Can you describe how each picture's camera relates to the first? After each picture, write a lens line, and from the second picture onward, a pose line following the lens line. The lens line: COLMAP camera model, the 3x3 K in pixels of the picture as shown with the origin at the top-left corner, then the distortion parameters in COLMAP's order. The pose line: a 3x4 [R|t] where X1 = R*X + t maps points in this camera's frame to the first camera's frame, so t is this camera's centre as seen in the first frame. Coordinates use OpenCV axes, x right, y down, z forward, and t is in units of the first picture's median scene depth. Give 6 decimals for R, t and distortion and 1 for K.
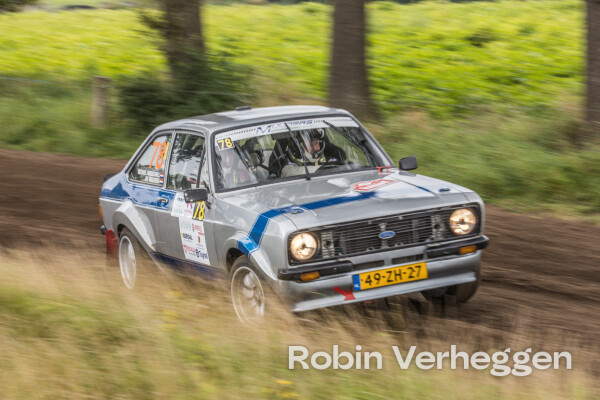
lens RADIAL K [[1992.9, 0, 300.0], [0, 1992.9, 200.0], [0, 0, 1]] dist [-0.056625, -0.098386]
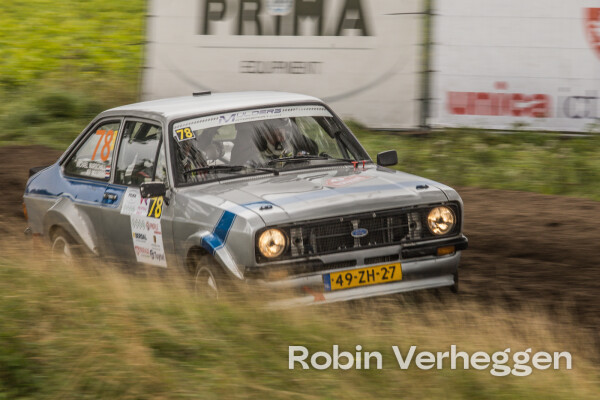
lens RADIAL K [[3443.4, 0, 300.0], [0, 3443.4, 200.0], [0, 0, 1]] dist [0.111468, 0.771432]
pose [[0.999796, 0.012132, 0.016123, -0.011114], [-0.012032, 0.999908, -0.006294, 0.012218], [-0.016198, 0.006098, 0.999850, -0.625919]]
